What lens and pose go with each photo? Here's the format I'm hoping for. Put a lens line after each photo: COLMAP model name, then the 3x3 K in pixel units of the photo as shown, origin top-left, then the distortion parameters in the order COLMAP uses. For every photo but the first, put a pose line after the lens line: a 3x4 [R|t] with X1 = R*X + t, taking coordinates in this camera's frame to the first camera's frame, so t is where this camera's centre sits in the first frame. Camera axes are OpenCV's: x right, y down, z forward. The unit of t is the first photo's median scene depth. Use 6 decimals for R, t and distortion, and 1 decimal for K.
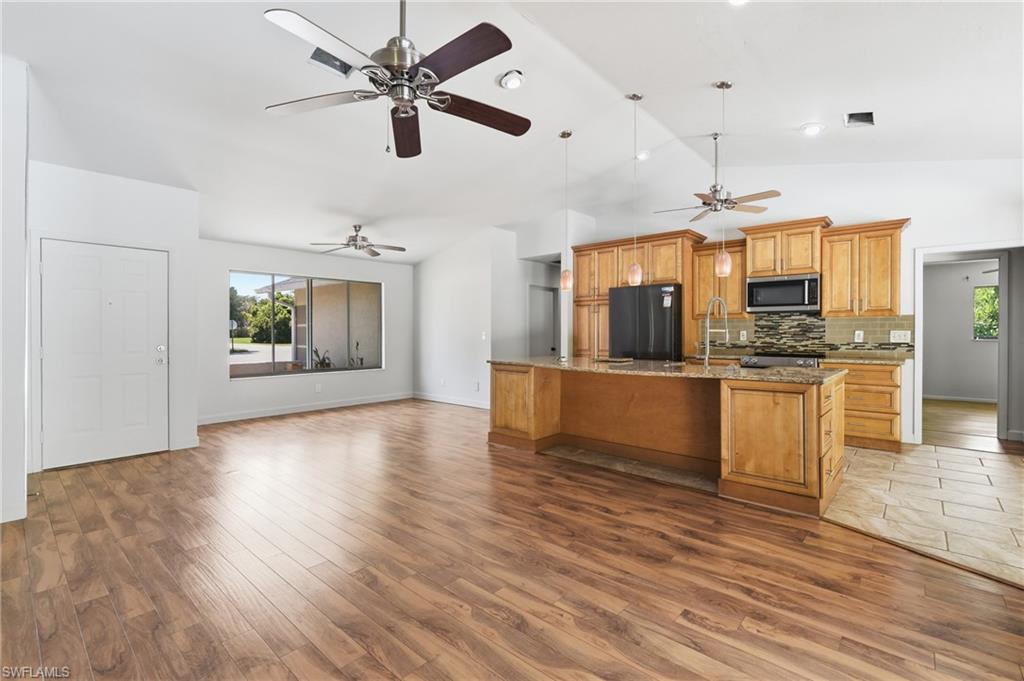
lens RADIAL K [[460.5, 0, 510.6], [0, 460.5, 335.2], [0, 0, 1]] dist [-0.008583, -0.000278]
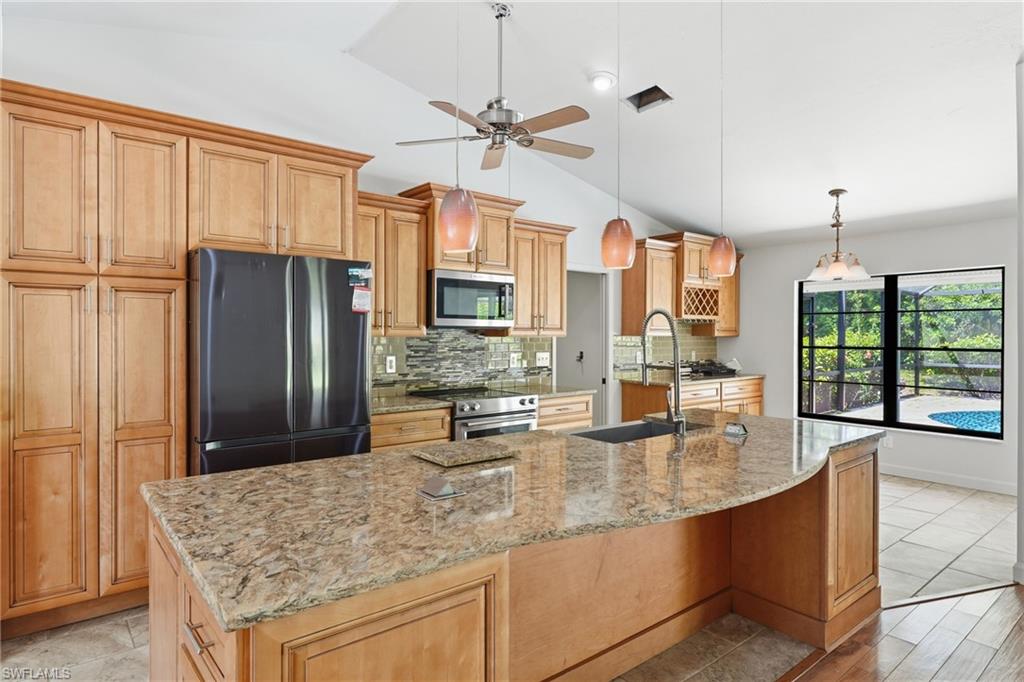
lens RADIAL K [[572.3, 0, 512.7], [0, 572.3, 337.8], [0, 0, 1]] dist [-0.005597, -0.000824]
pose [[0.162981, -0.004217, 0.986620, -0.199506], [0.005550, 0.999979, 0.003357, -0.035952], [-0.986614, 0.004929, 0.163001, 0.753686]]
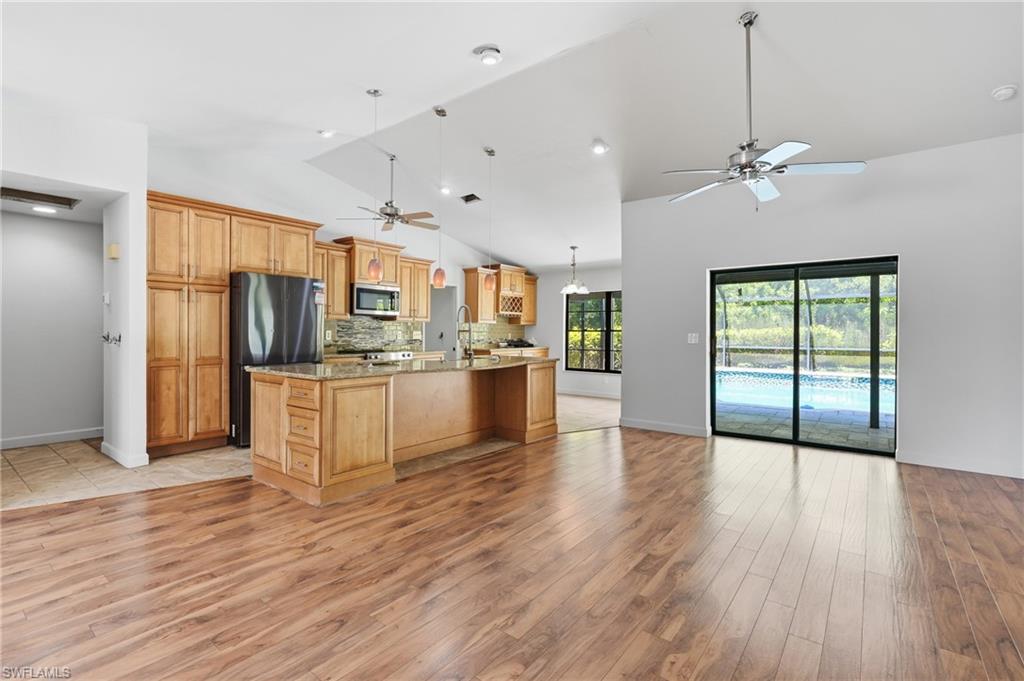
lens RADIAL K [[465.7, 0, 514.8], [0, 465.7, 333.2], [0, 0, 1]] dist [-0.013439, -0.000051]
pose [[-0.070871, -0.000841, 0.997485, -0.609739], [0.002597, 0.999996, 0.001028, -0.003655], [-0.997482, 0.002663, -0.070869, 0.673713]]
